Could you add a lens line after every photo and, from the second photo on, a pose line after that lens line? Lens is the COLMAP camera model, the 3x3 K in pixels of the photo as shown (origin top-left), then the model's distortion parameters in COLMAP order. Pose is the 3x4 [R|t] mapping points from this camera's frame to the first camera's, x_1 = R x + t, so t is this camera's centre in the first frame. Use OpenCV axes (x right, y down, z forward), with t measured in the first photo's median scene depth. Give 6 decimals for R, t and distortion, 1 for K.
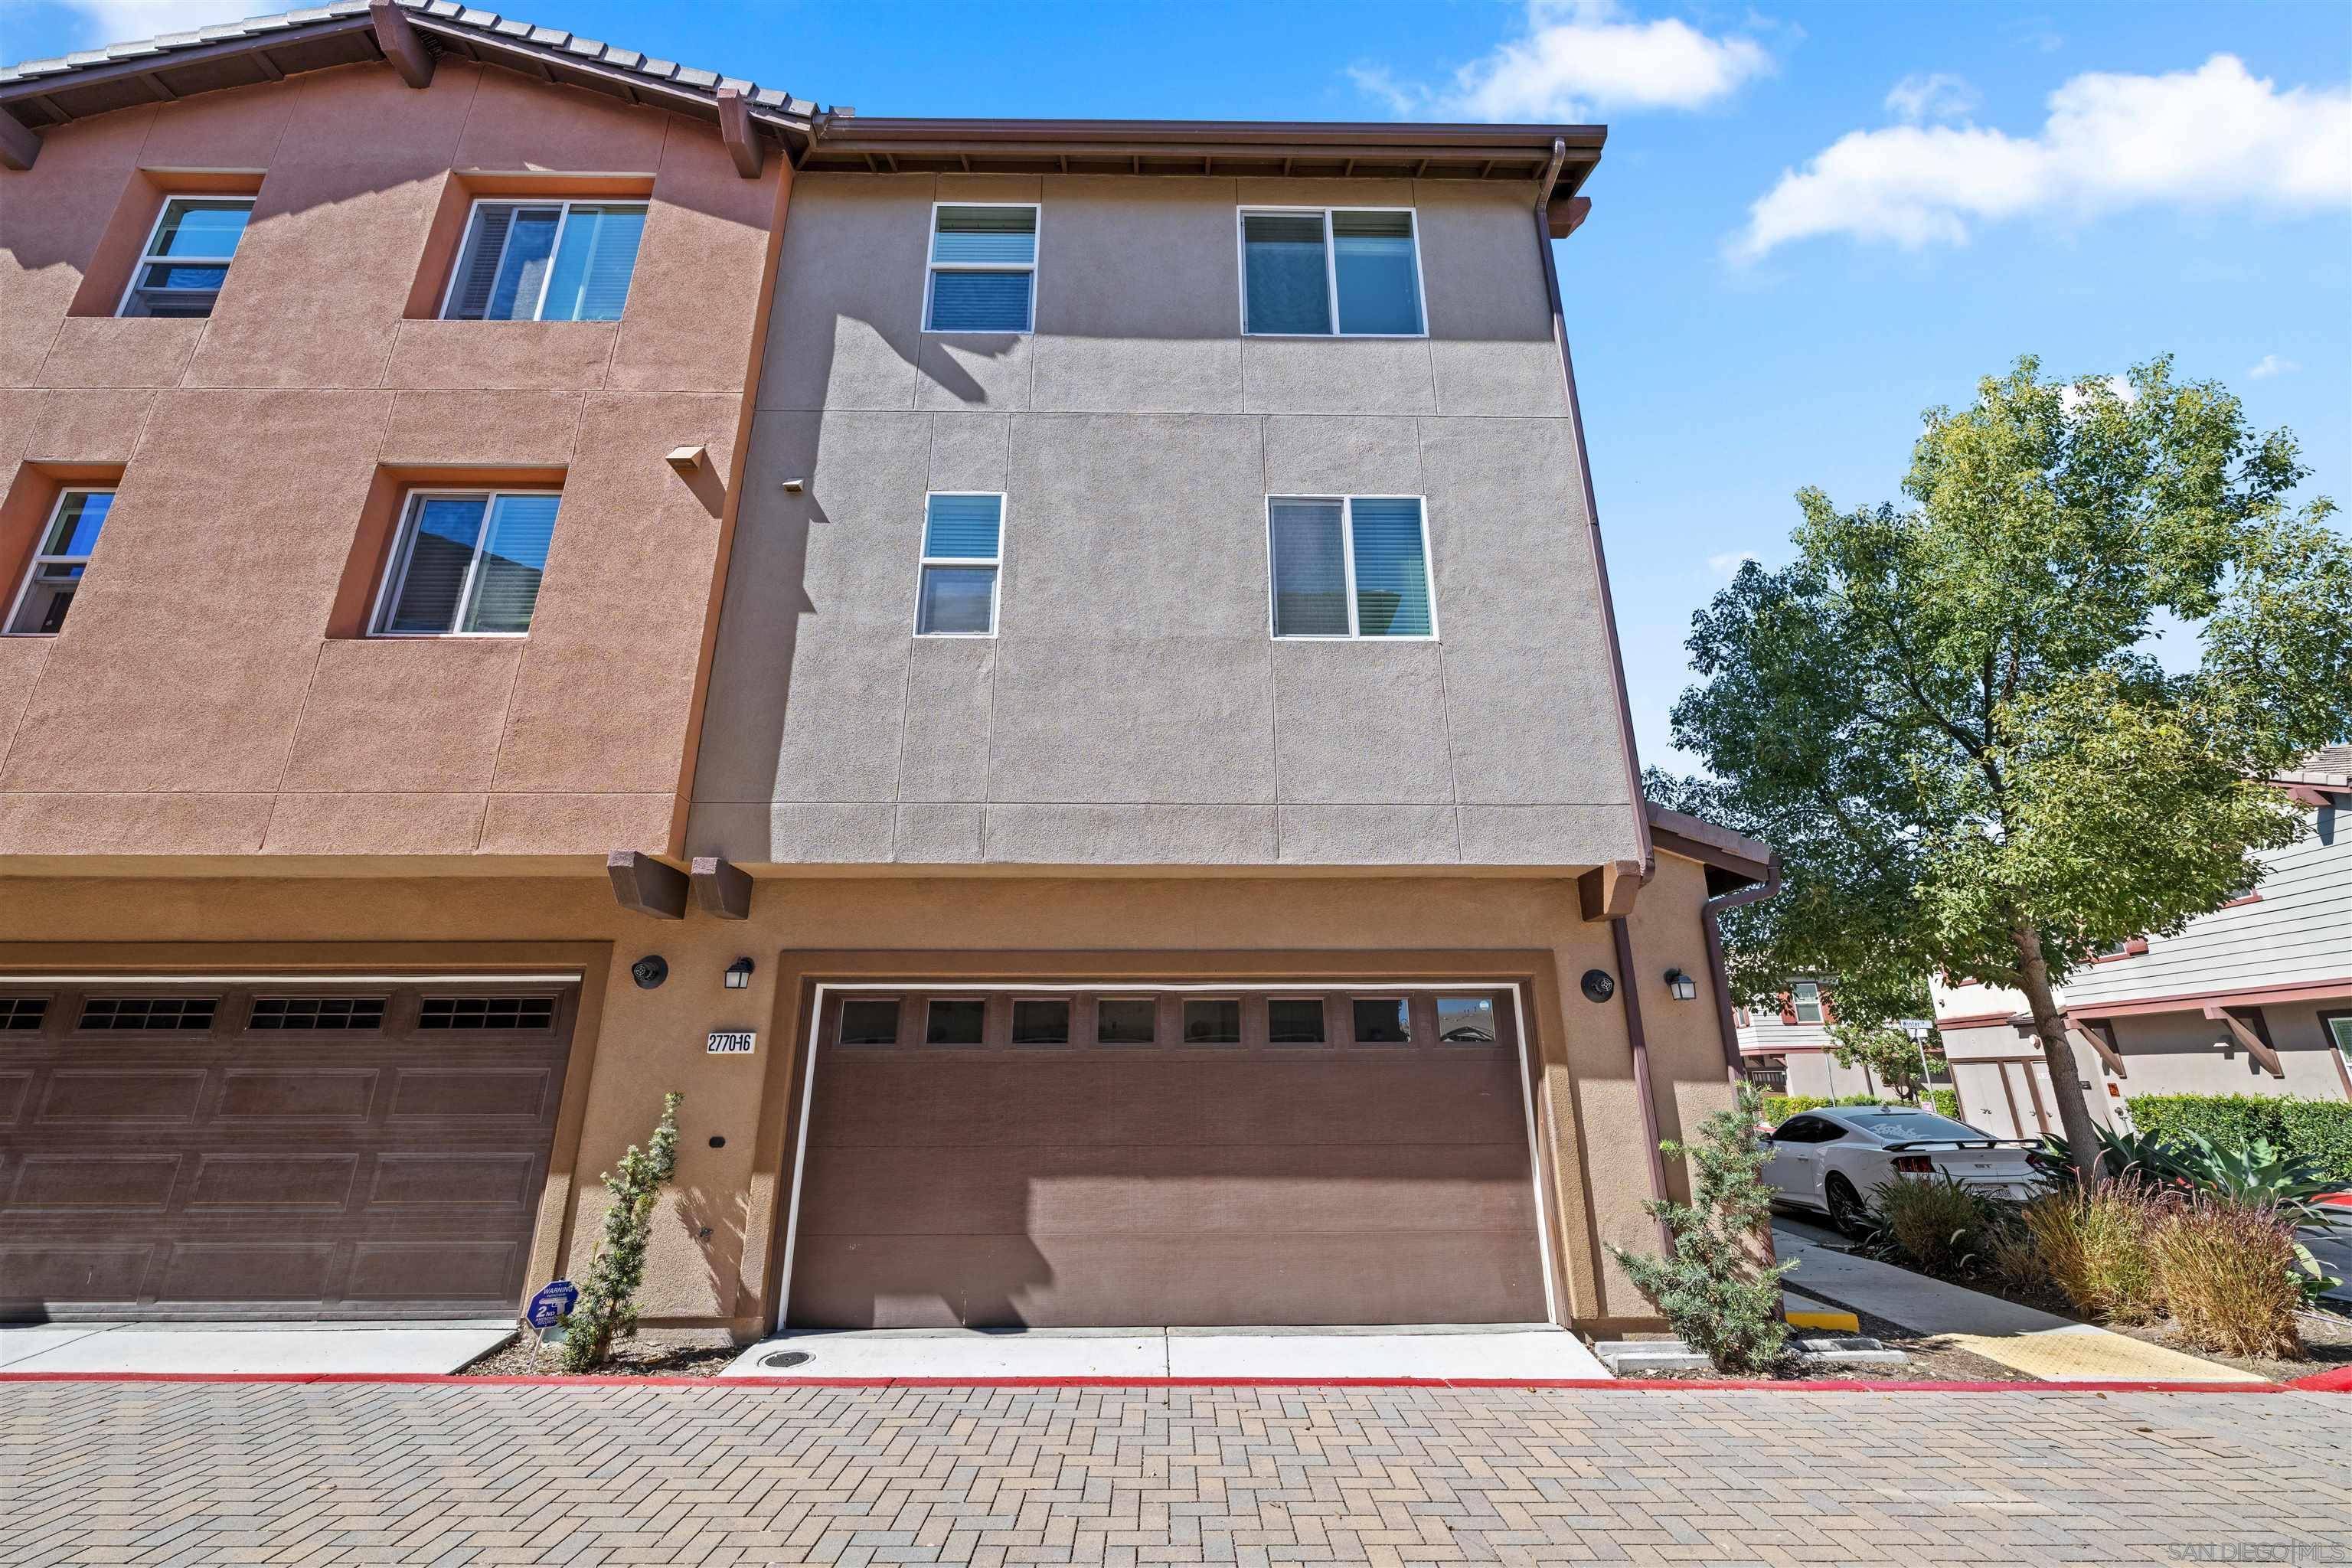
lens RADIAL K [[957.7, 0, 1172.0], [0, 957.7, 779.6], [0, 0, 1]] dist [-0.006695, 0.000481]
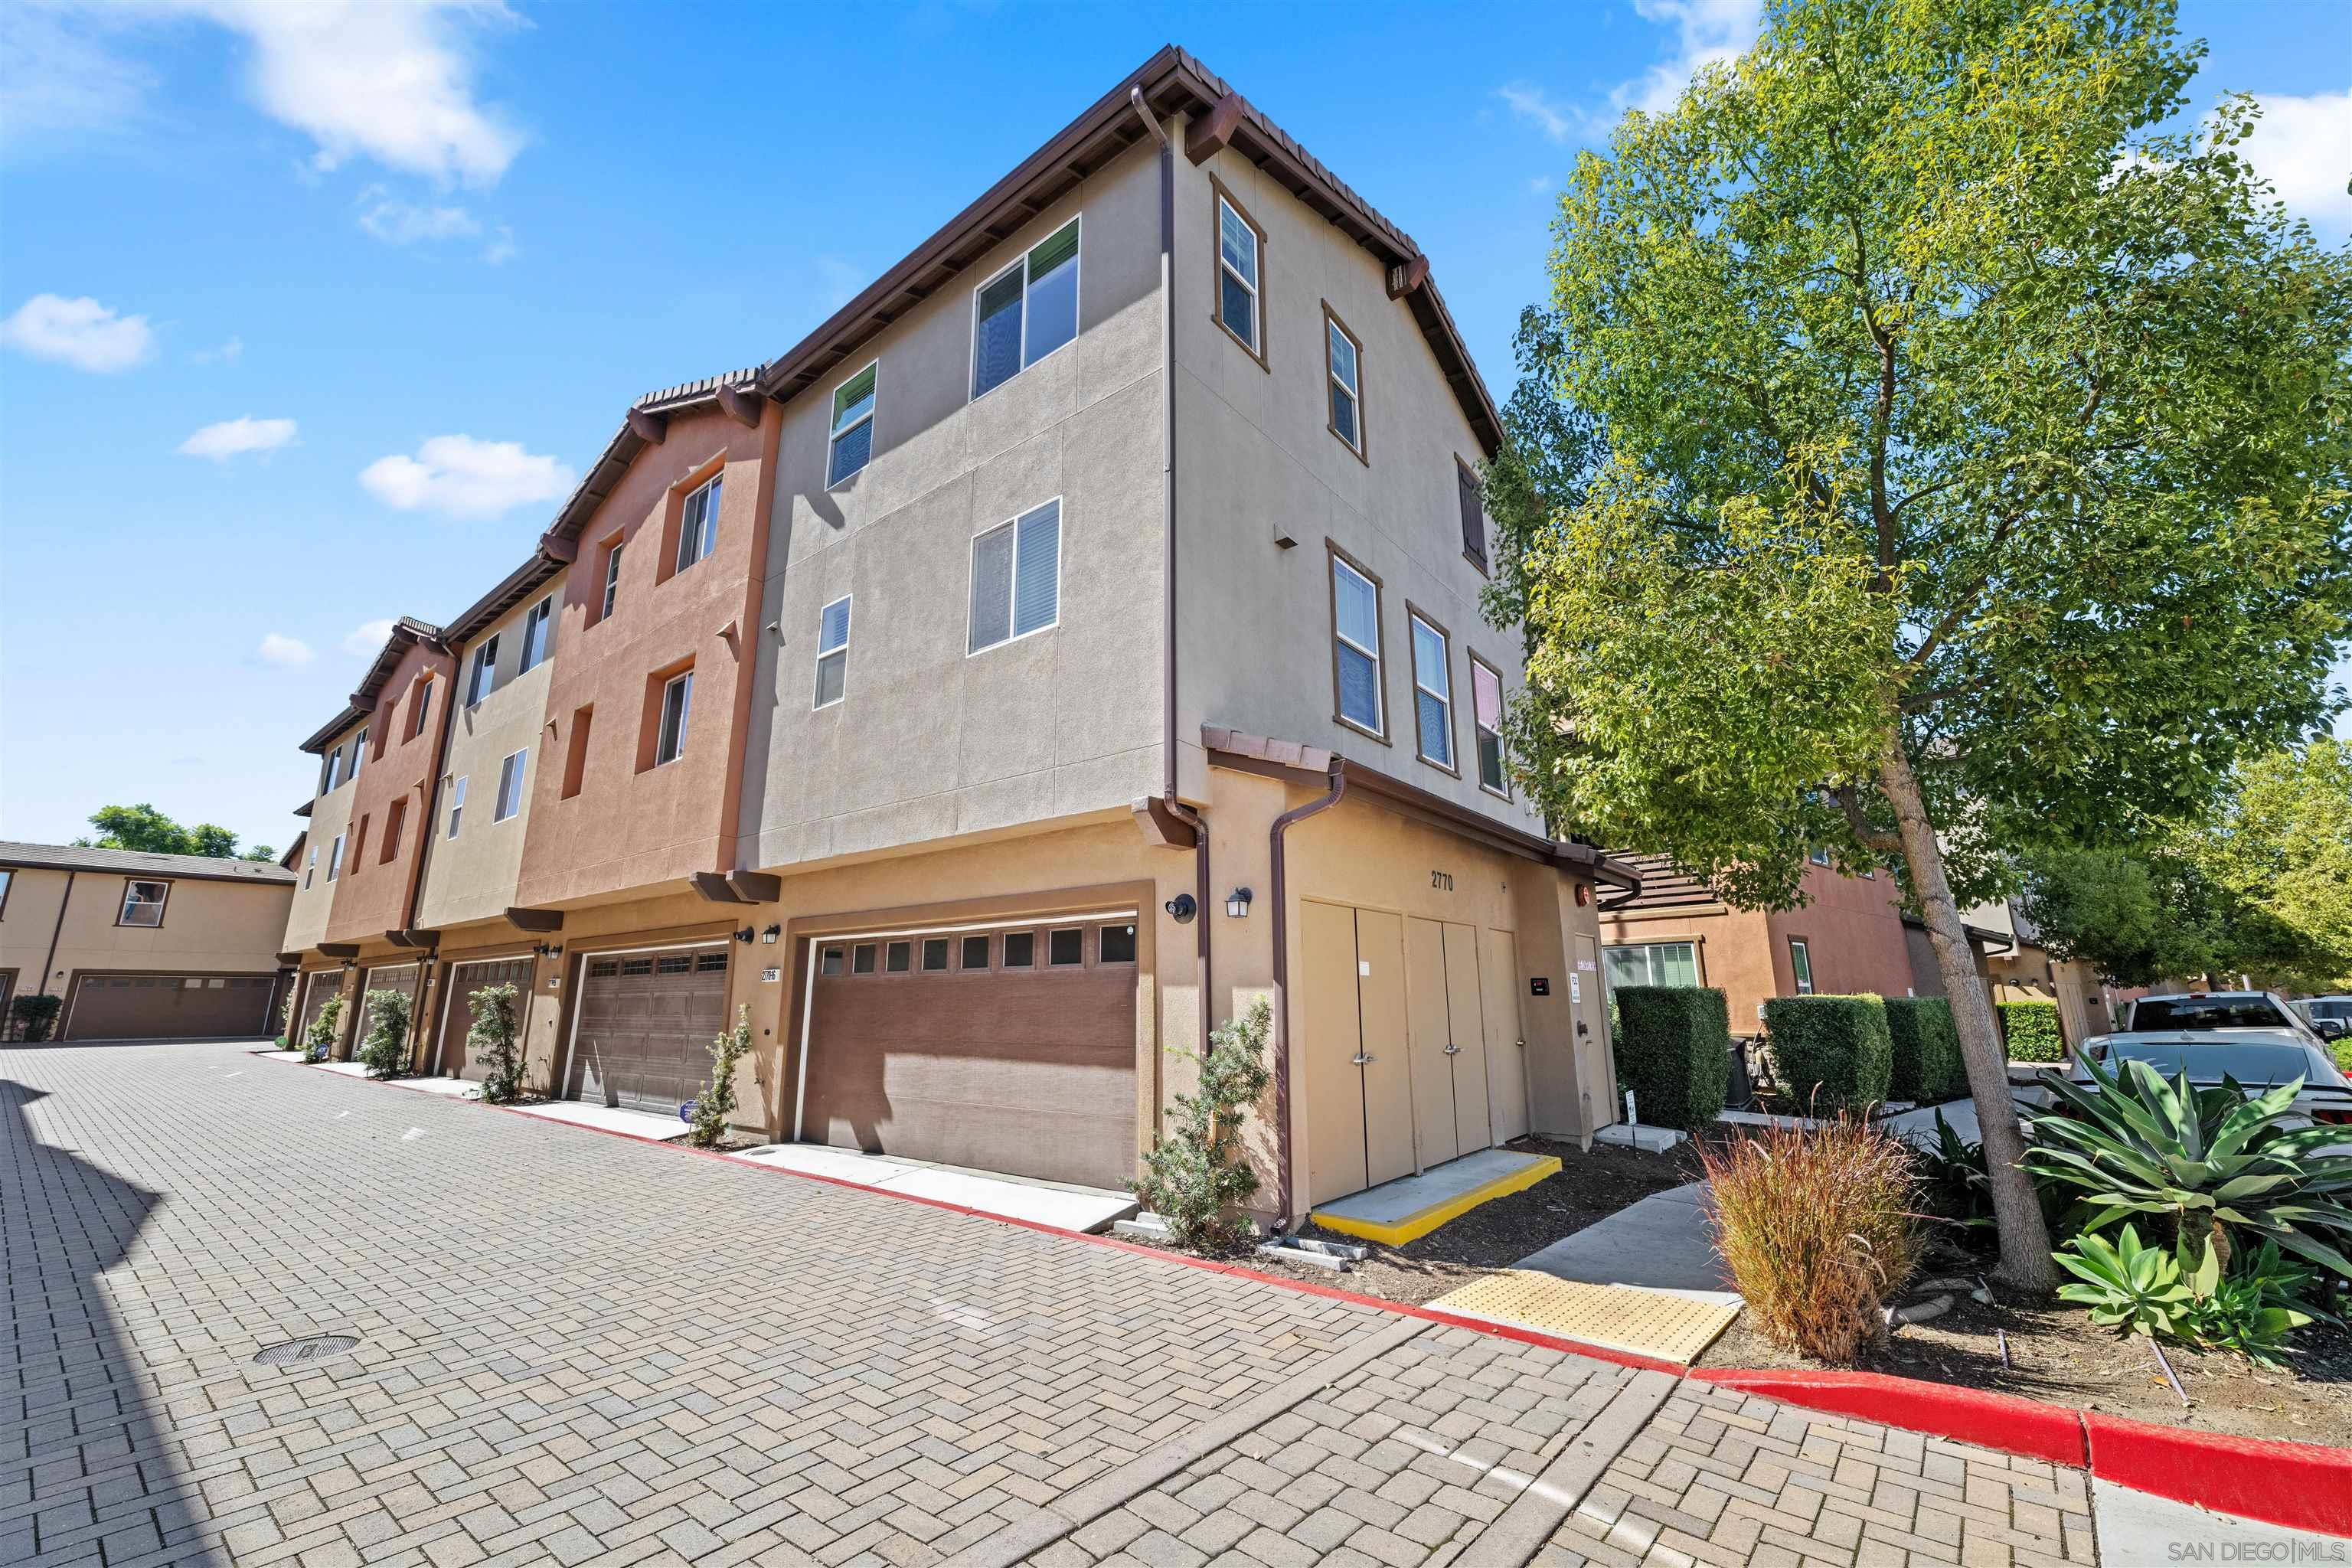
lens RADIAL K [[957.7, 0, 1183.4], [0, 957.7, 771.7], [0, 0, 1]] dist [-0.006695, 0.000481]
pose [[0.760766, -0.152037, -0.630968, 1.133377], [0.204895, 0.978720, 0.011214, 0.049389], [0.615836, -0.137813, 0.775728, 0.170468]]
